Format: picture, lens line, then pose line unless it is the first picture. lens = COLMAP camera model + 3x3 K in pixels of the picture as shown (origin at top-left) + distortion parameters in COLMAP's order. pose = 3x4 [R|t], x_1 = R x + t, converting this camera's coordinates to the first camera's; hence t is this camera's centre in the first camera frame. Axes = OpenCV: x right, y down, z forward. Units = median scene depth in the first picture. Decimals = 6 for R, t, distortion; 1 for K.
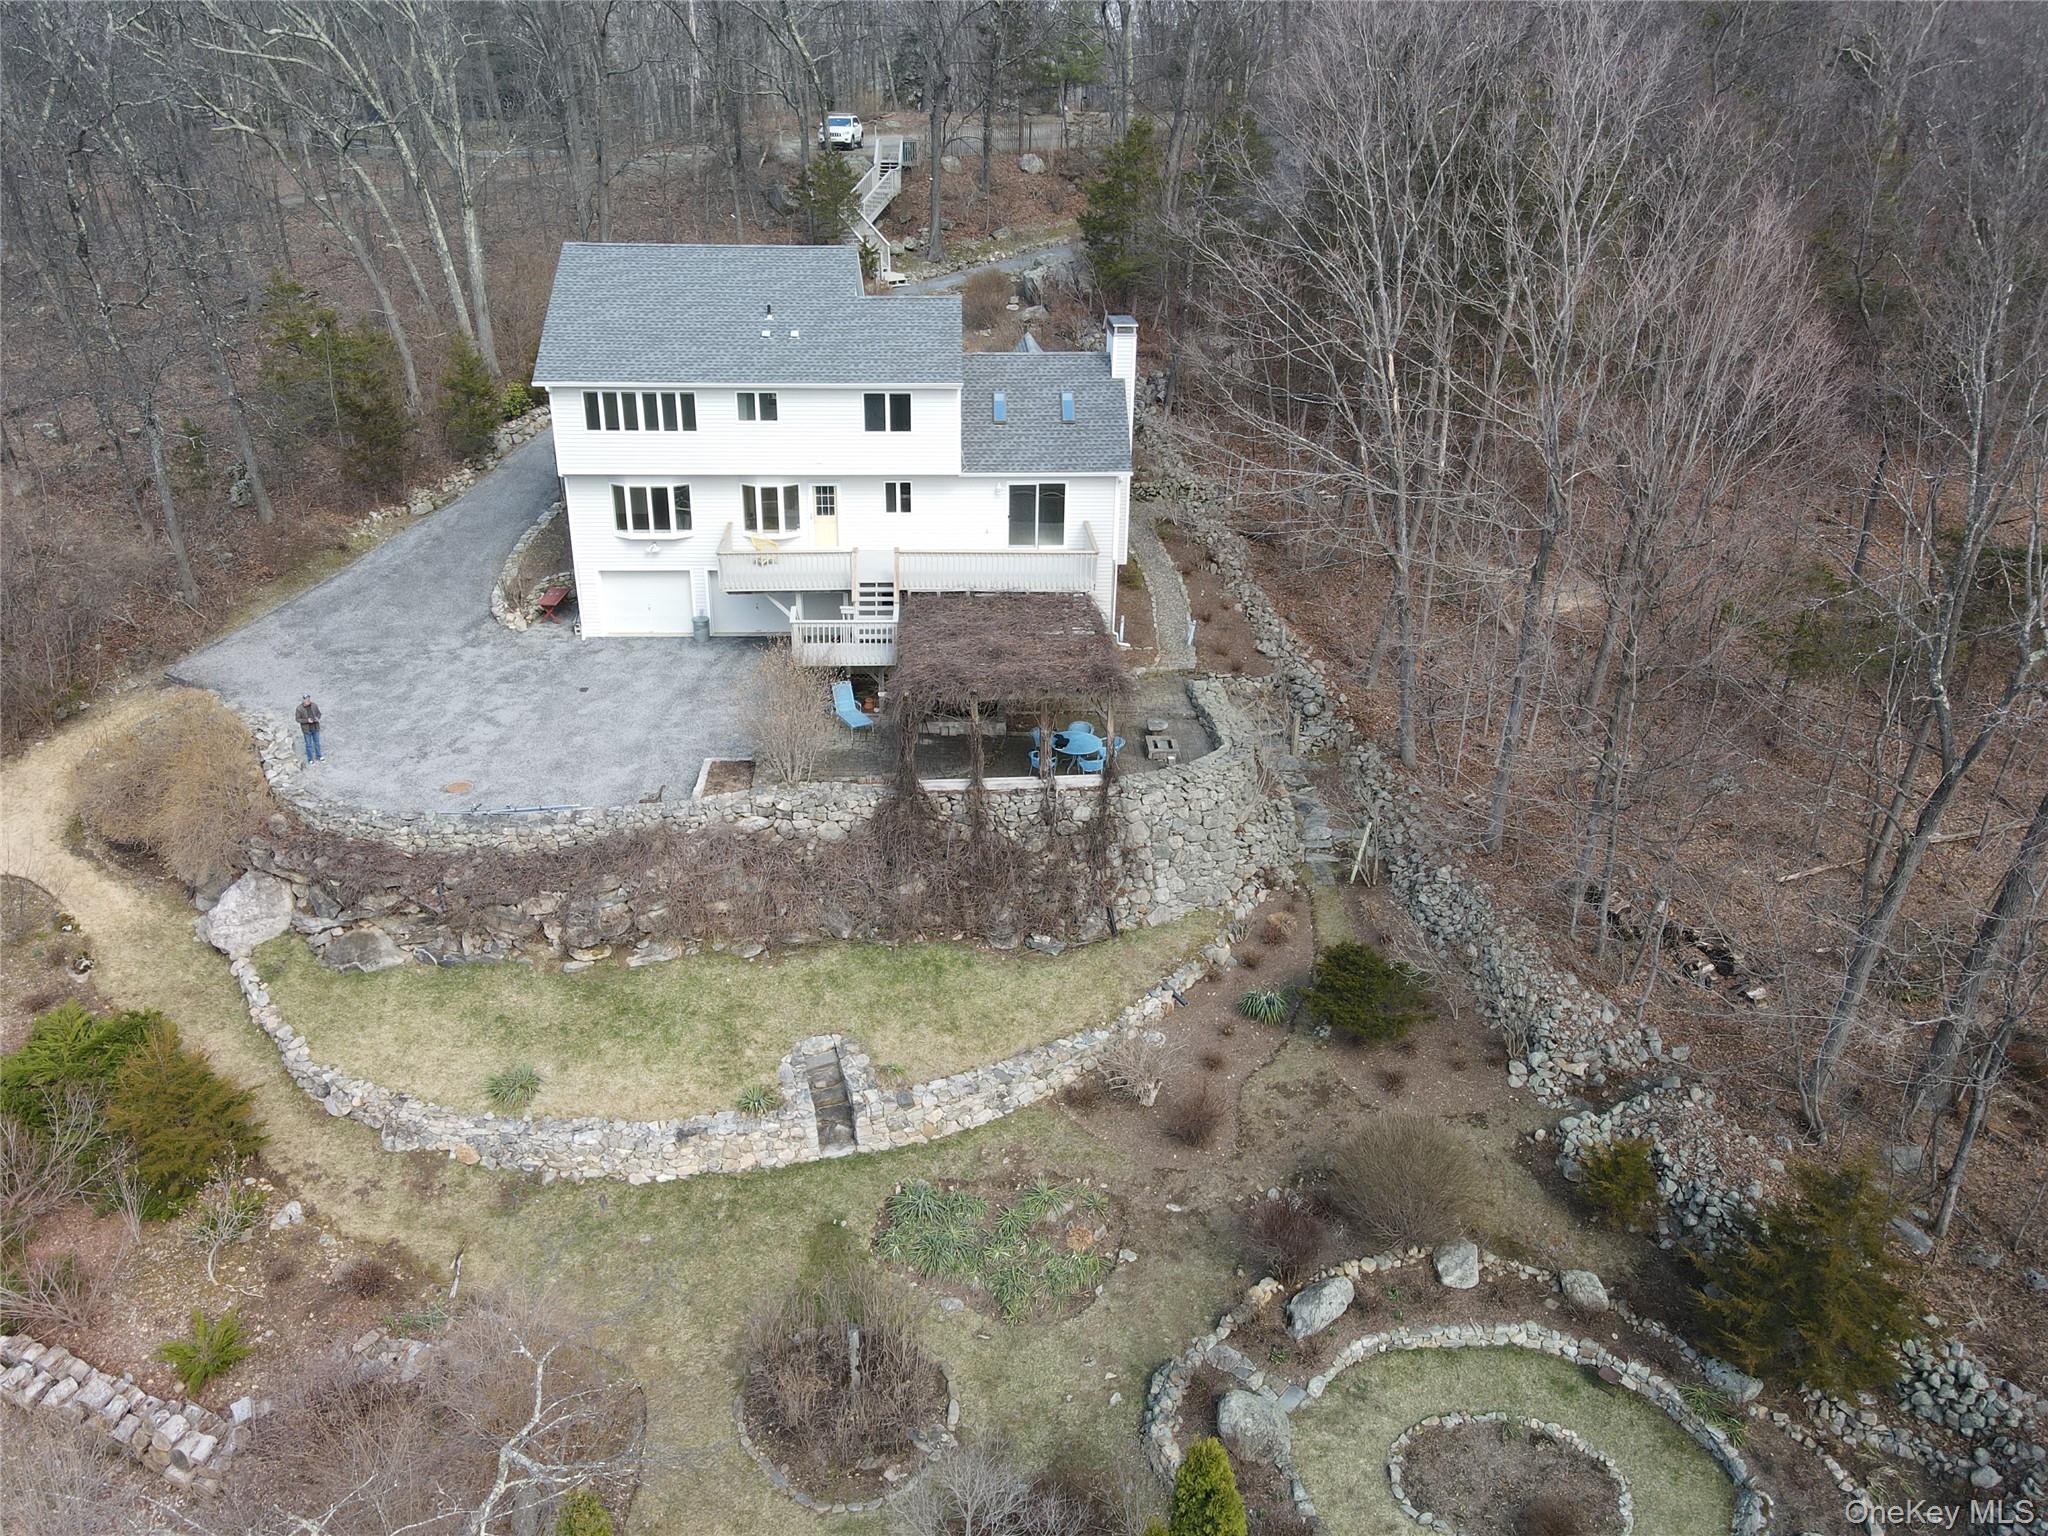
lens RADIAL K [[1555.8, 0, 1026.6], [0, 1555.8, 753.1], [0, 0, 1]] dist [0.003223, 0.013660]
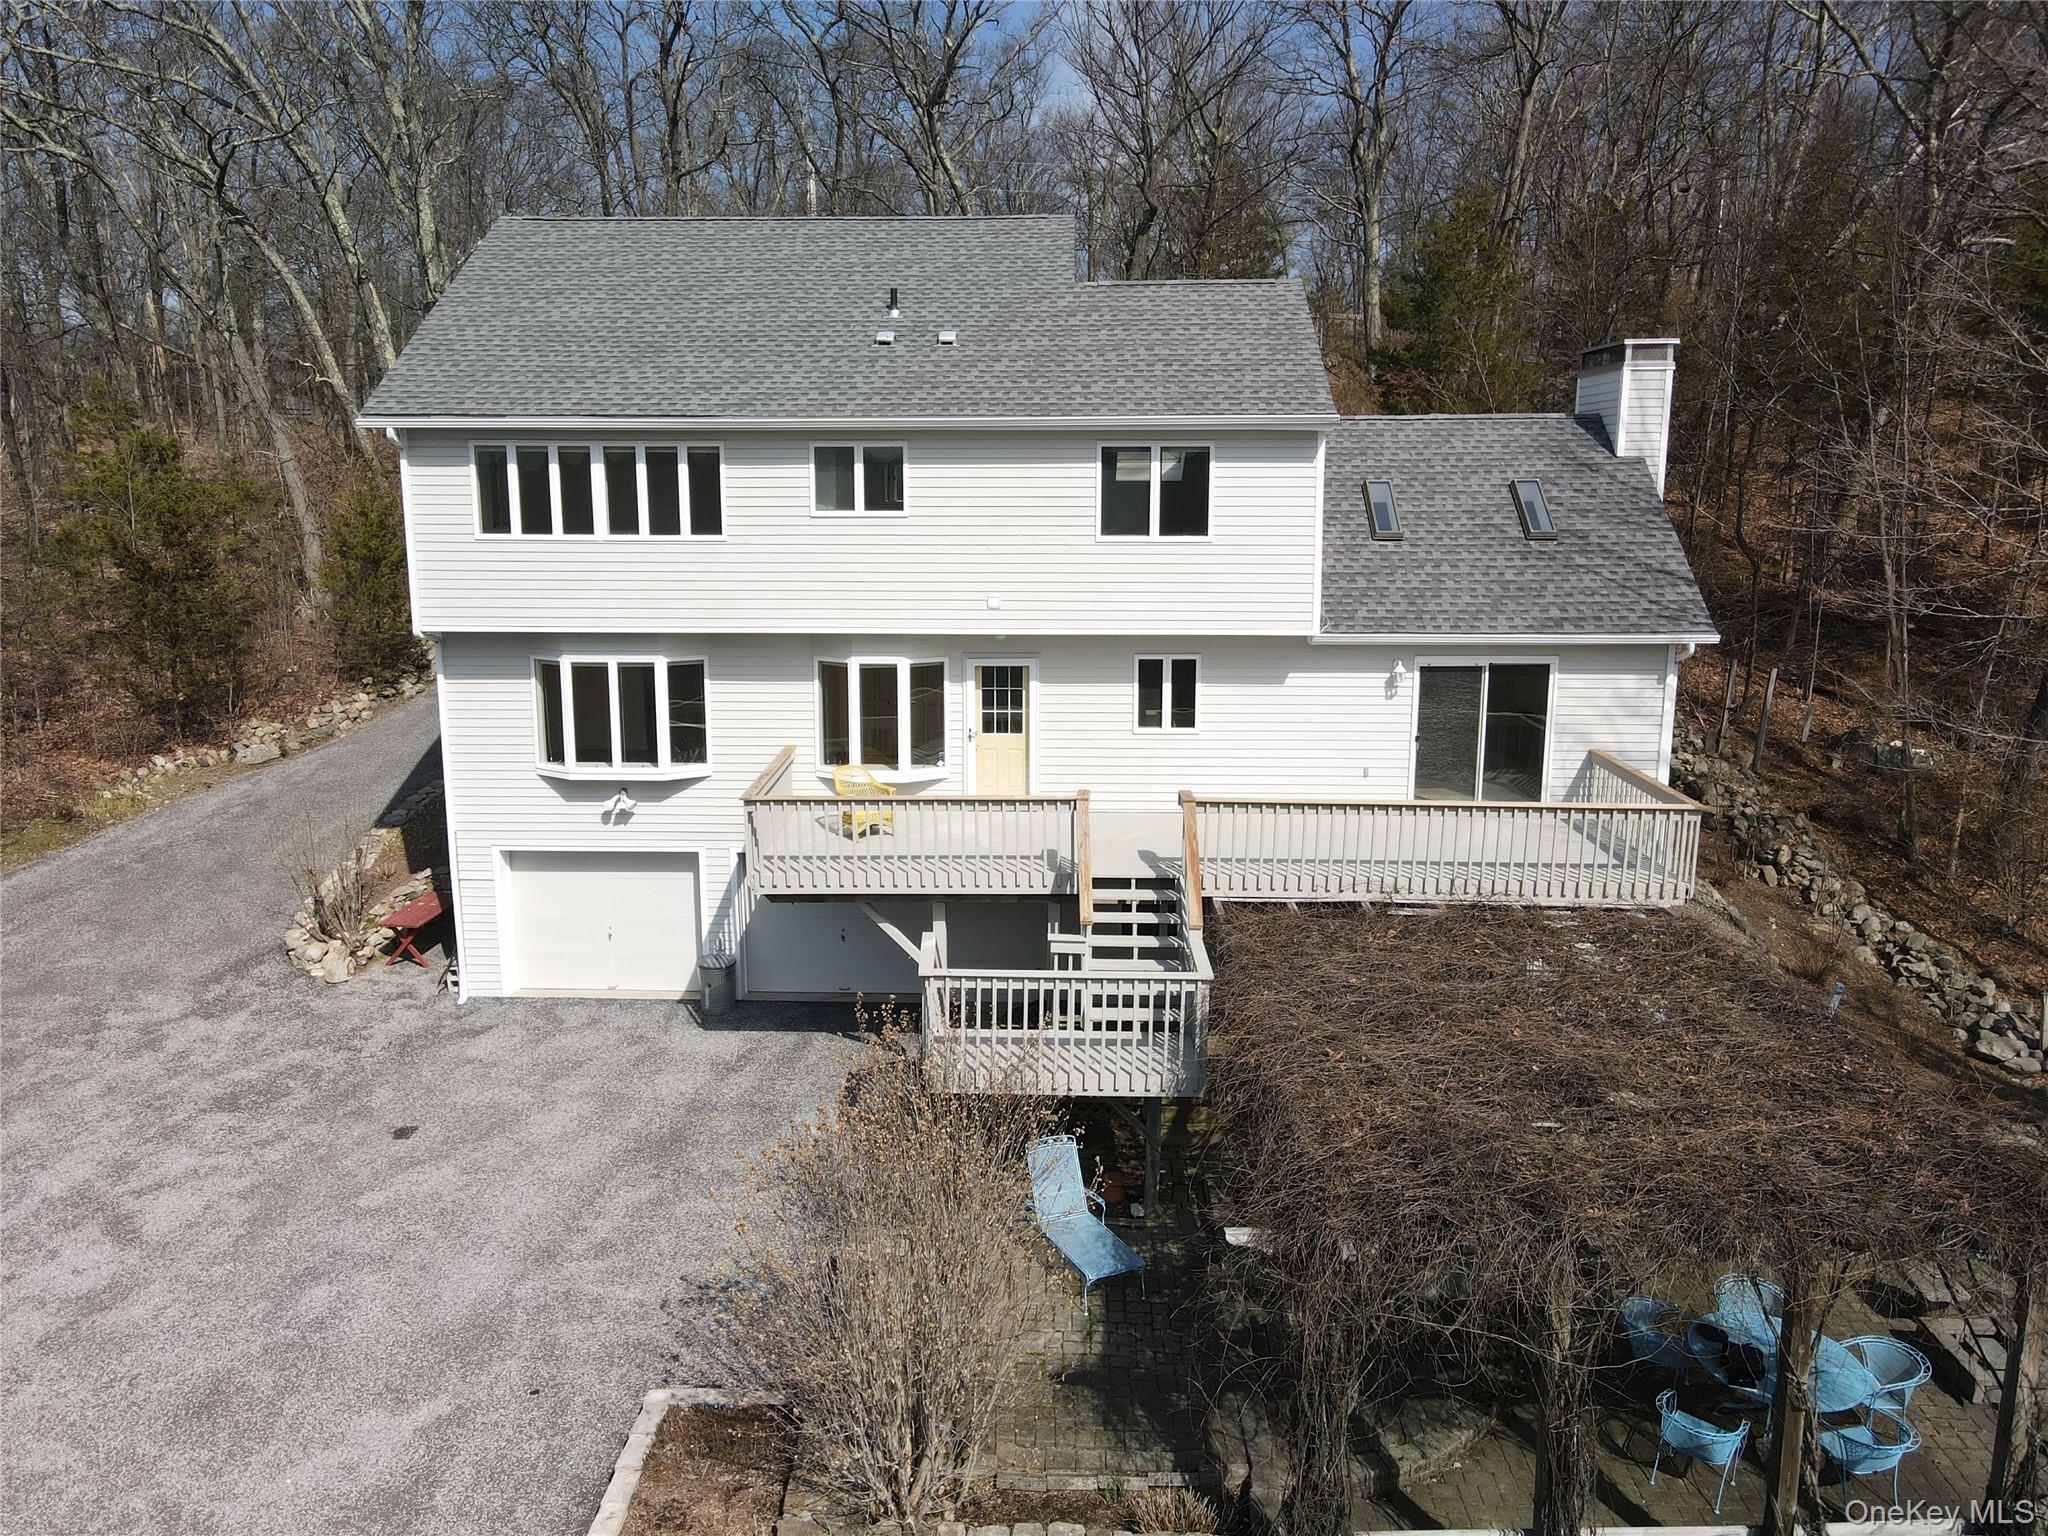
lens RADIAL K [[1555.8, 0, 1010.5], [0, 1555.8, 766.1], [0, 0, 1]] dist [0.003223, 0.013660]
pose [[0.996802, 0.005648, -0.079709, -0.093136], [-0.022376, 0.977321, -0.210576, -0.050737], [0.076712, 0.211686, 0.974323, 0.580099]]
